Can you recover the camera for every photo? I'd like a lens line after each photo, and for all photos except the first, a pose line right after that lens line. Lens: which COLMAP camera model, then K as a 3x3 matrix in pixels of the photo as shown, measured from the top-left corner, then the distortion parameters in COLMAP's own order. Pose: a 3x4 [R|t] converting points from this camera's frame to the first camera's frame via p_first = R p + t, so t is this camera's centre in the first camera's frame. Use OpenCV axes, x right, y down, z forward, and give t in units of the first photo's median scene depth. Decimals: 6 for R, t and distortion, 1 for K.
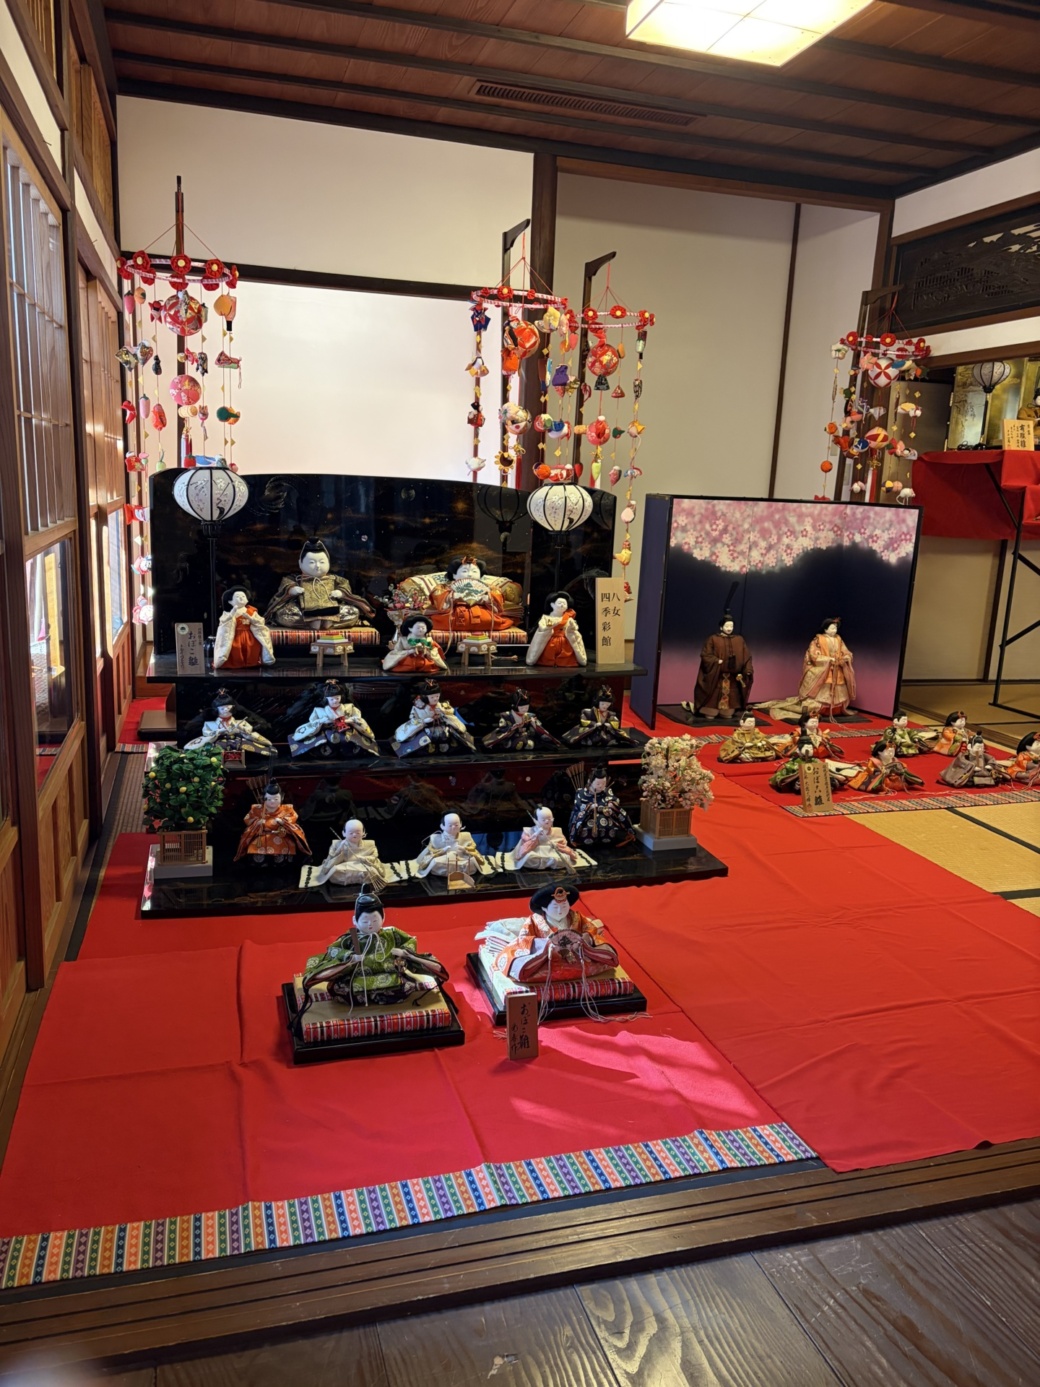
lens RADIAL K [[1024.9, 0, 520.0], [0, 1024.9, 693.5], [0, 0, 1]] dist [0.052874, -0.068168]
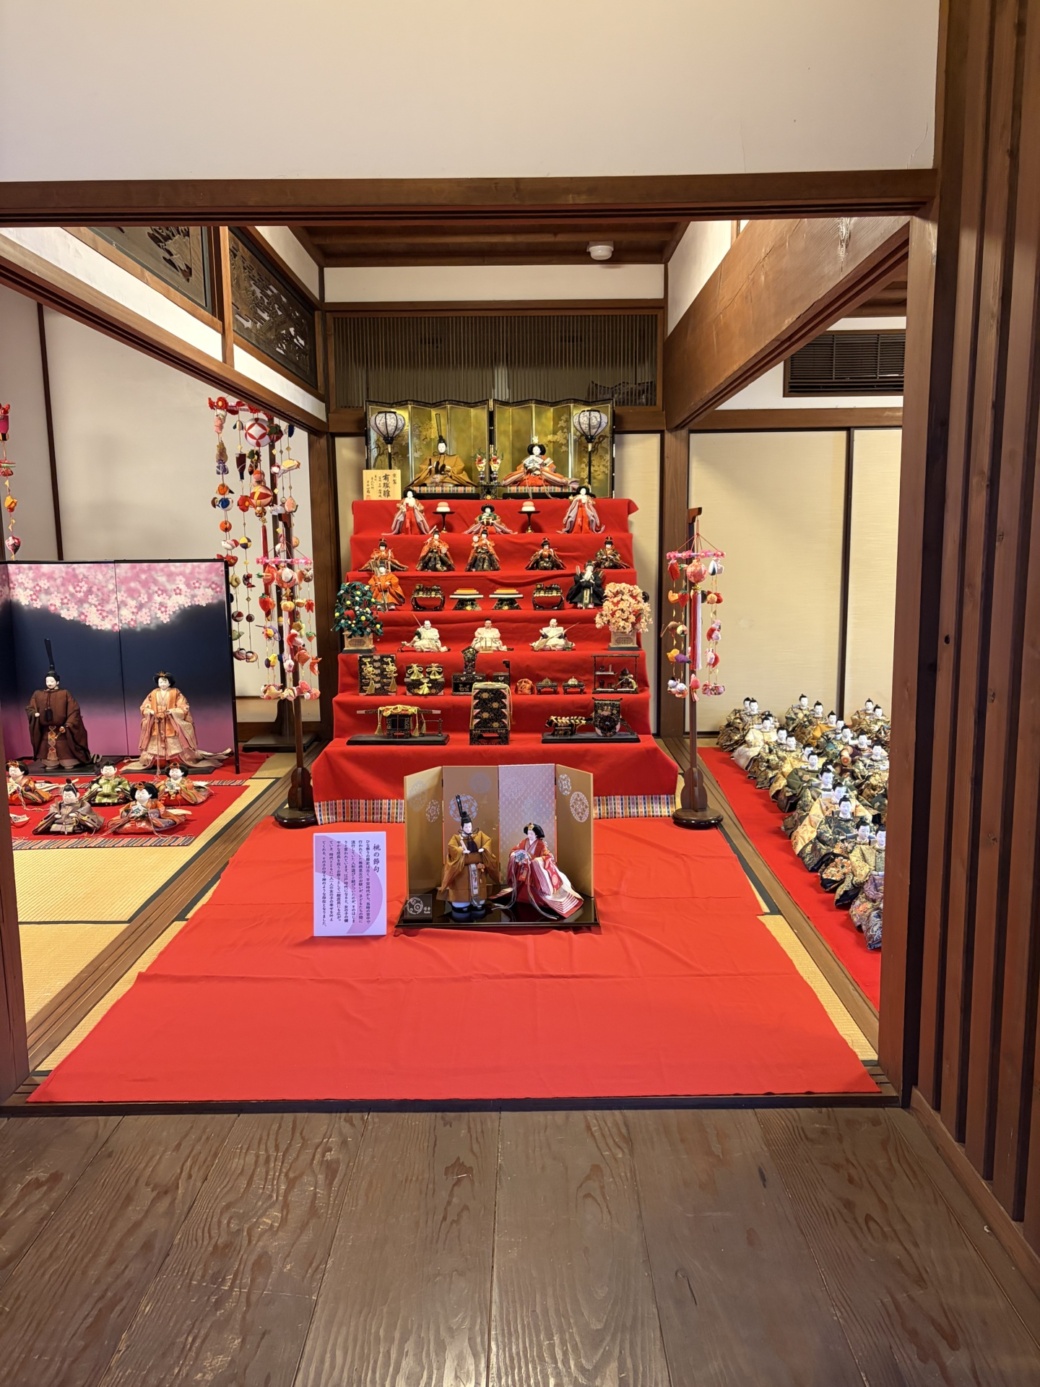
lens RADIAL K [[1024.9, 0, 520.0], [0, 1024.9, 693.5], [0, 0, 1]] dist [0.052874, -0.068168]
pose [[0.957769, -0.012610, -0.287263, 0.922373], [-0.004903, 0.998176, -0.060164, 0.008459], [0.287497, 0.059032, 0.955961, 0.112618]]
